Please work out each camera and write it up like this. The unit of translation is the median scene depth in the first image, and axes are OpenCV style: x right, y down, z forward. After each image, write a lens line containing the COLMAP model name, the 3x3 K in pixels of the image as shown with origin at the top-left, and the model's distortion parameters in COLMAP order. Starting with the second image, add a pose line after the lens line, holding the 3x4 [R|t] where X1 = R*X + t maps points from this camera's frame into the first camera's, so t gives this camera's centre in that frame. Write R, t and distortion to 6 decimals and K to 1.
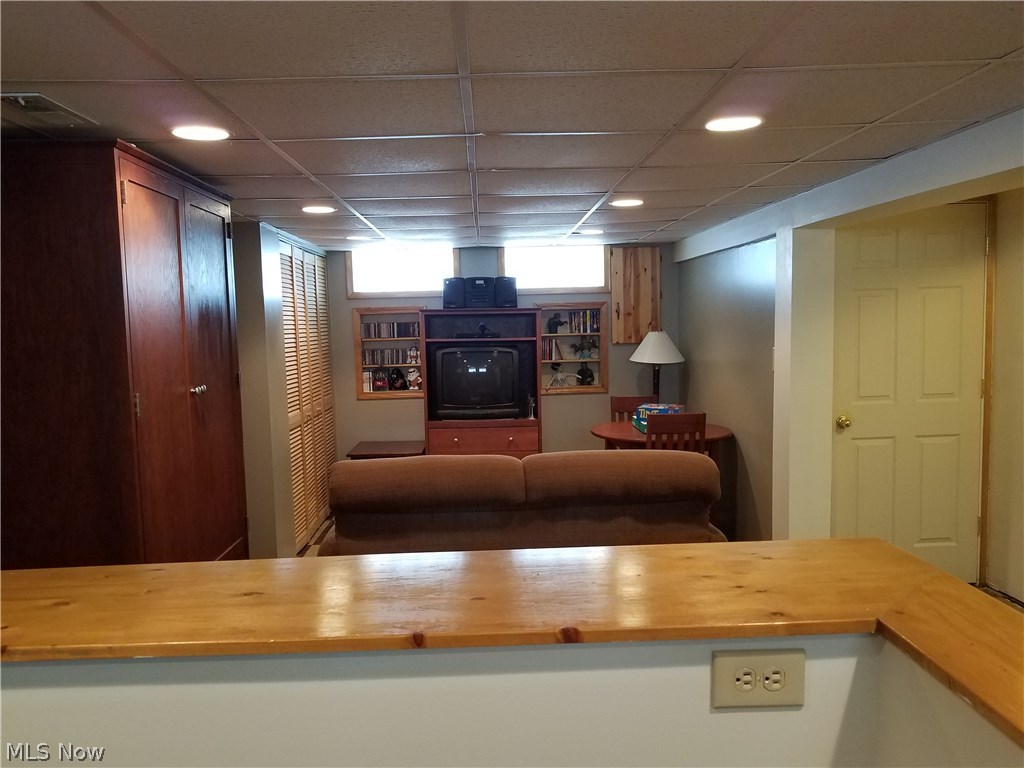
lens RADIAL K [[794.3, 0, 511.9], [0, 794.3, 402.3], [0, 0, 1]] dist [0.000161, 0.000160]
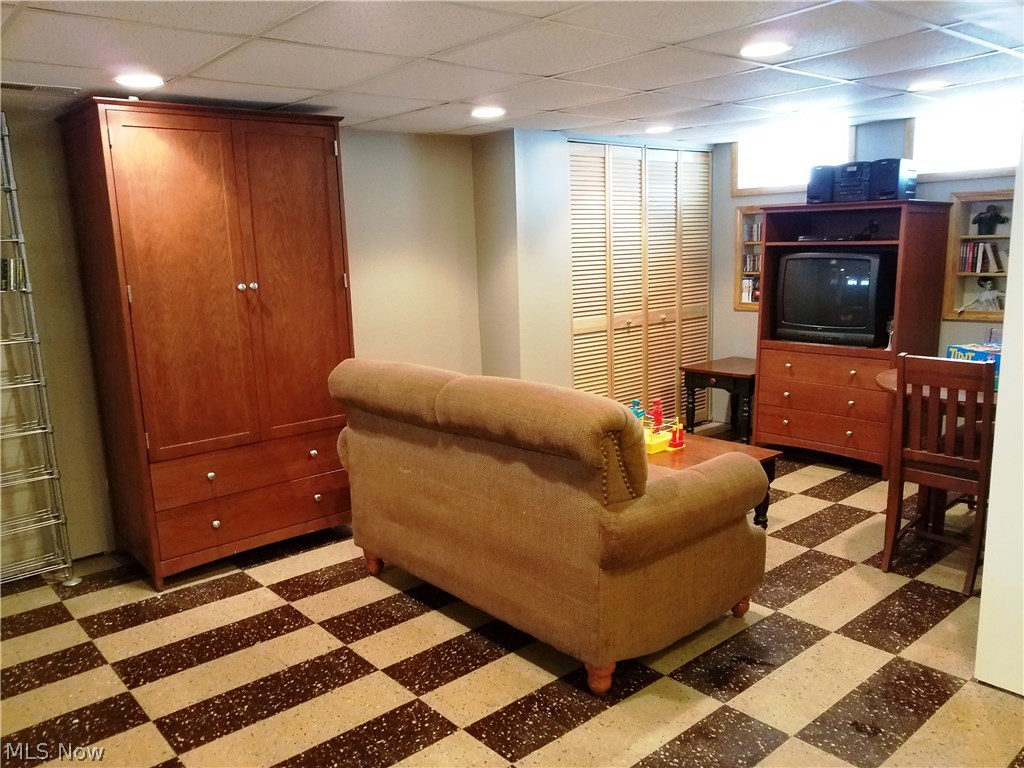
lens RADIAL K [[794.3, 0, 511.9], [0, 794.3, 402.3], [0, 0, 1]] dist [0.000161, 0.000160]
pose [[0.628065, 0.155282, -0.762510, 0.363141], [-0.061473, 0.986726, 0.150308, -0.020169], [0.775729, -0.047530, 0.629274, 0.225647]]
